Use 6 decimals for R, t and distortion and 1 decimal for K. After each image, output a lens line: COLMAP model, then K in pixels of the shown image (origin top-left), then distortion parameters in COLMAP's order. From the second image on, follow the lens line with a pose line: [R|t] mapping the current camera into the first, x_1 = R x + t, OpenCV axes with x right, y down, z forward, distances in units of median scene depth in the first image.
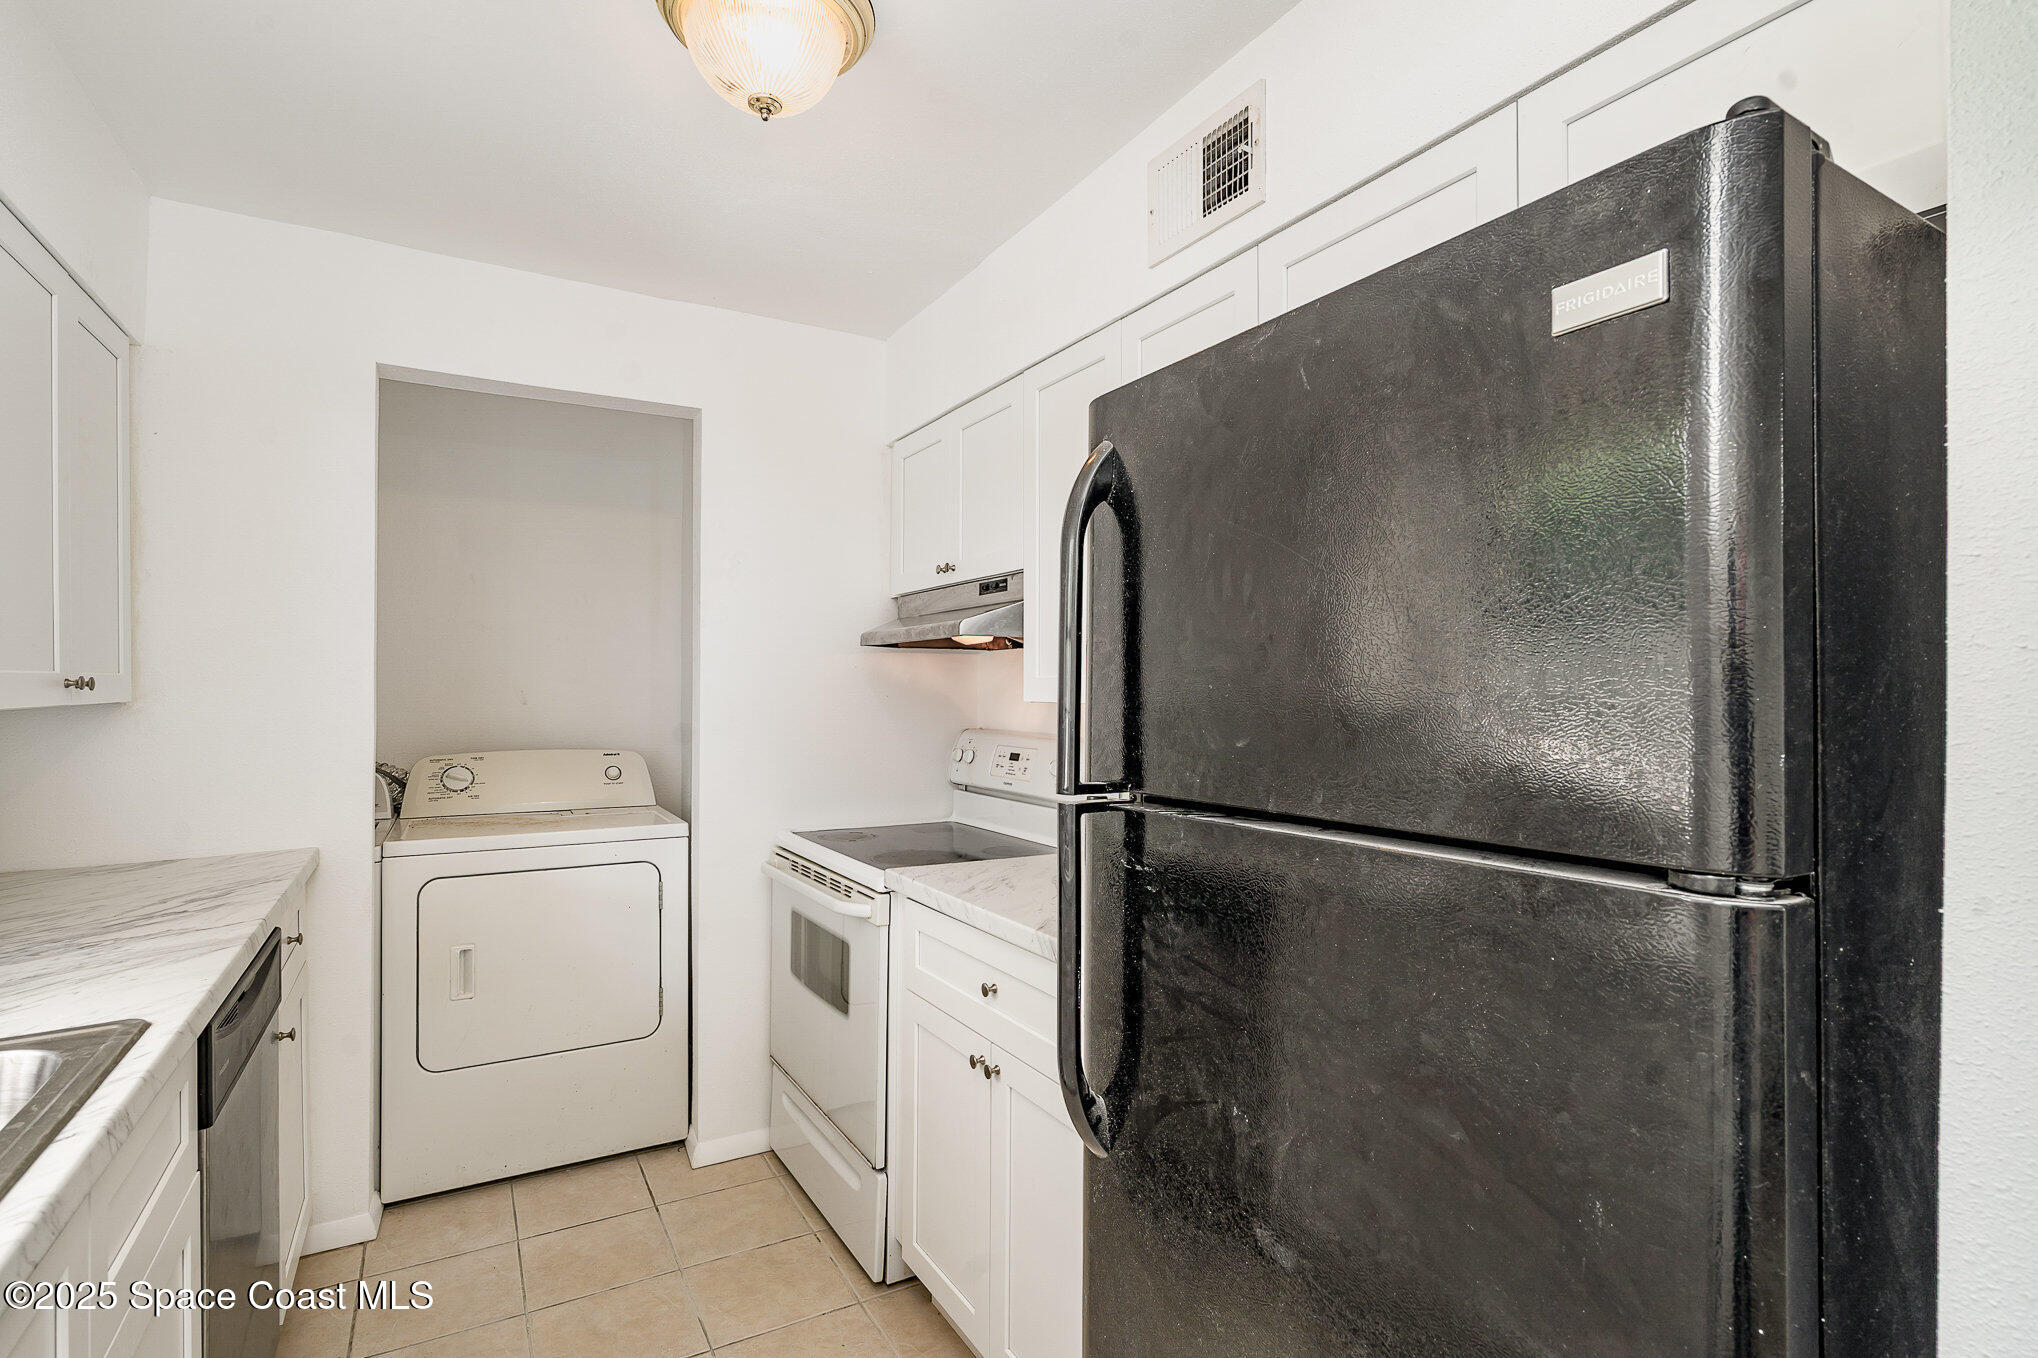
lens RADIAL K [[992.9, 0, 1039.2], [0, 992.9, 685.9], [0, 0, 1]] dist [0.003040, 0.000390]
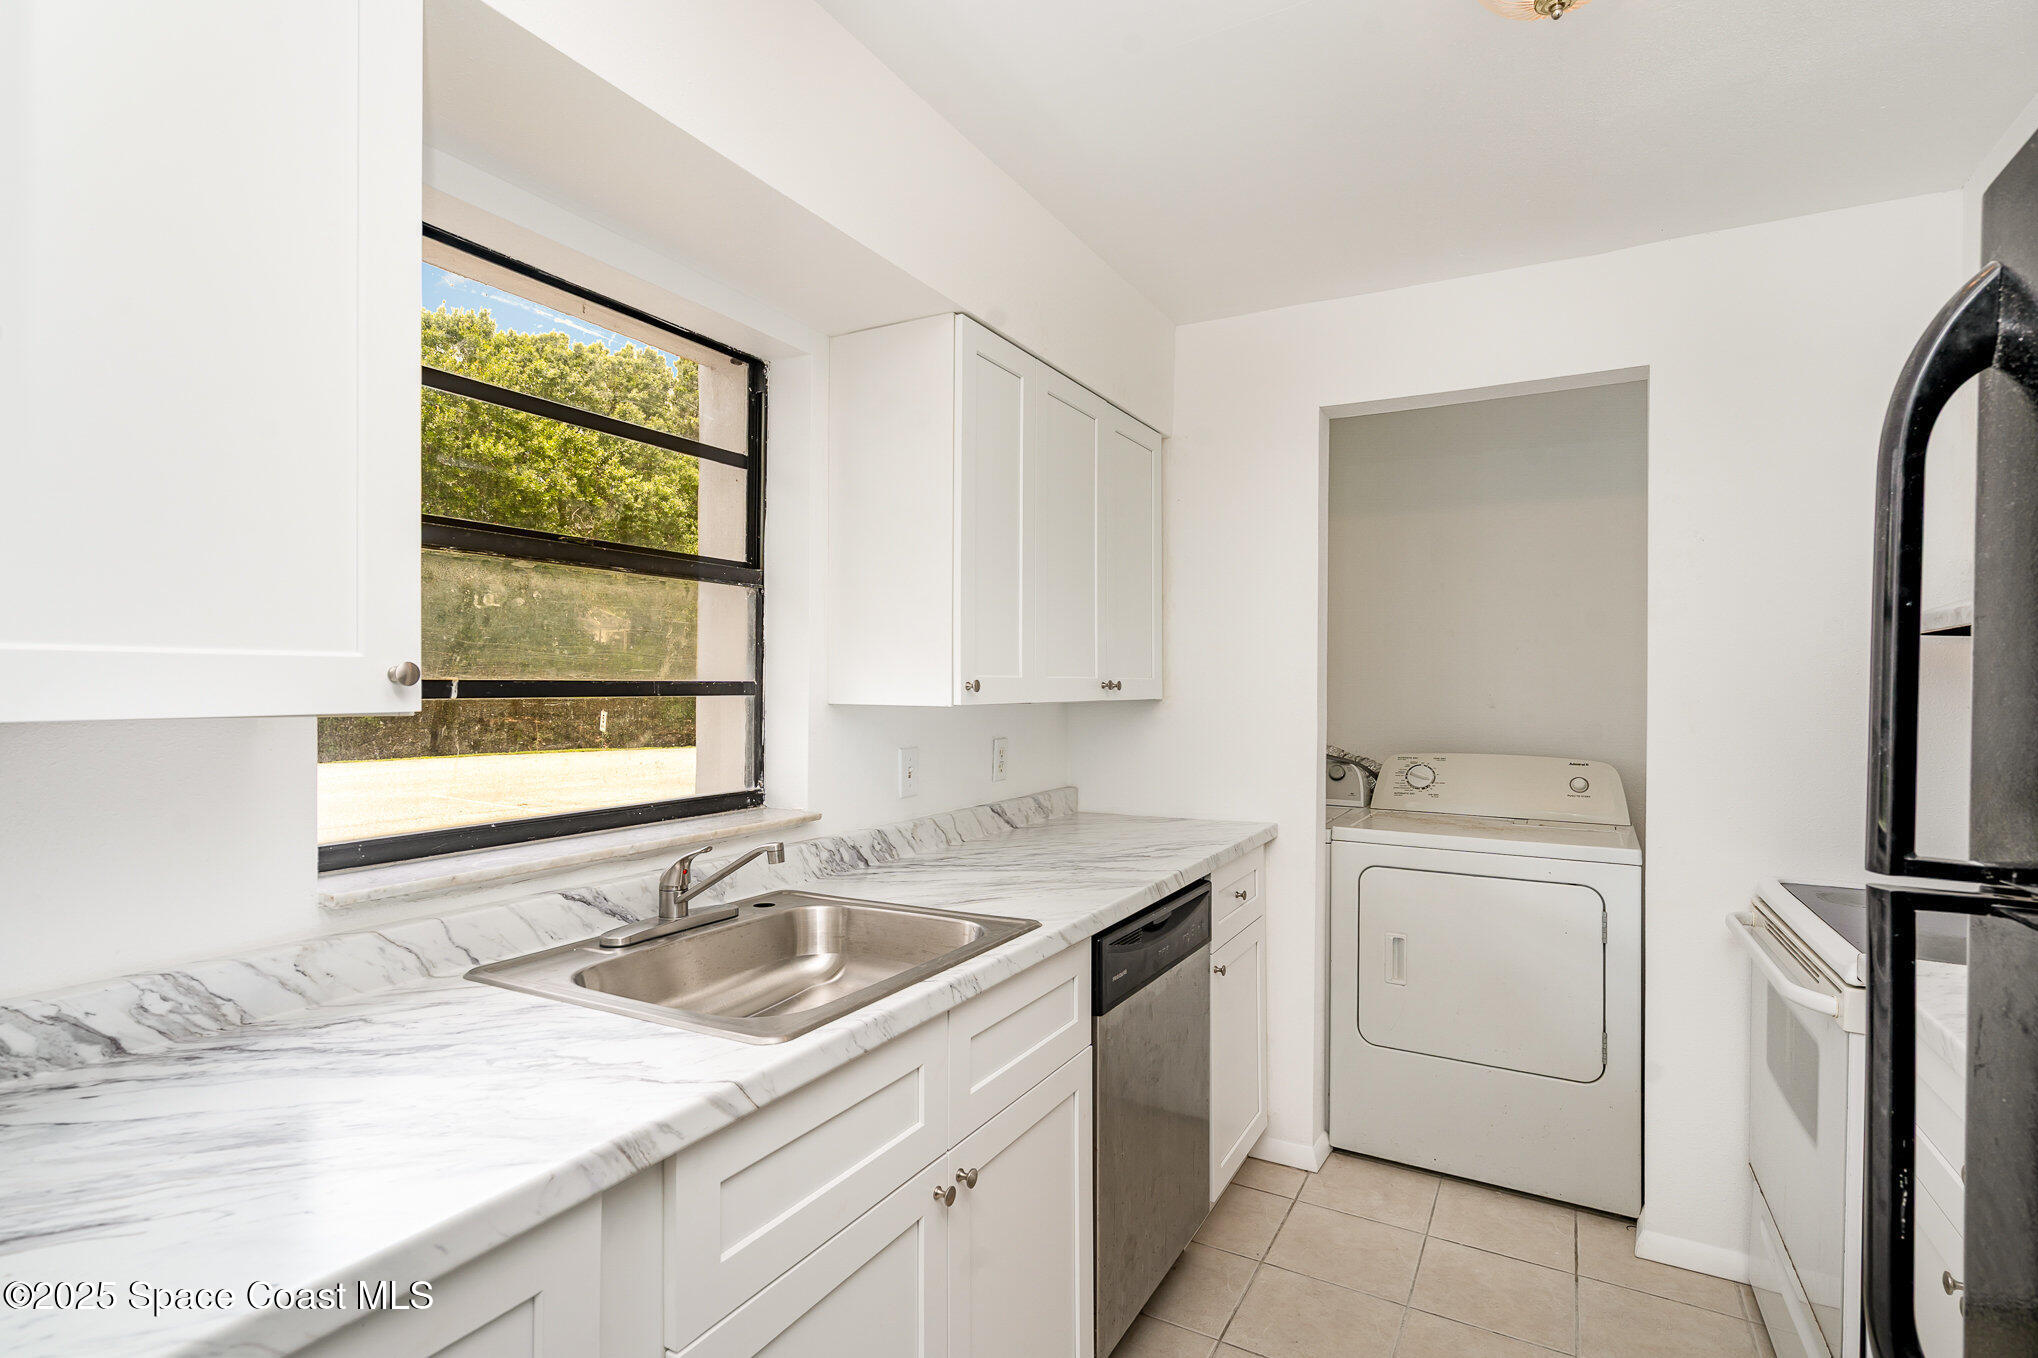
lens RADIAL K [[992.9, 0, 1015.4], [0, 992.9, 679.7], [0, 0, 1]] dist [0.003040, 0.000390]
pose [[0.502368, -0.001593, -0.864653, 0.133547], [-0.007193, 0.999956, -0.006021, -0.000650], [0.864624, 0.009244, 0.502334, 0.111351]]
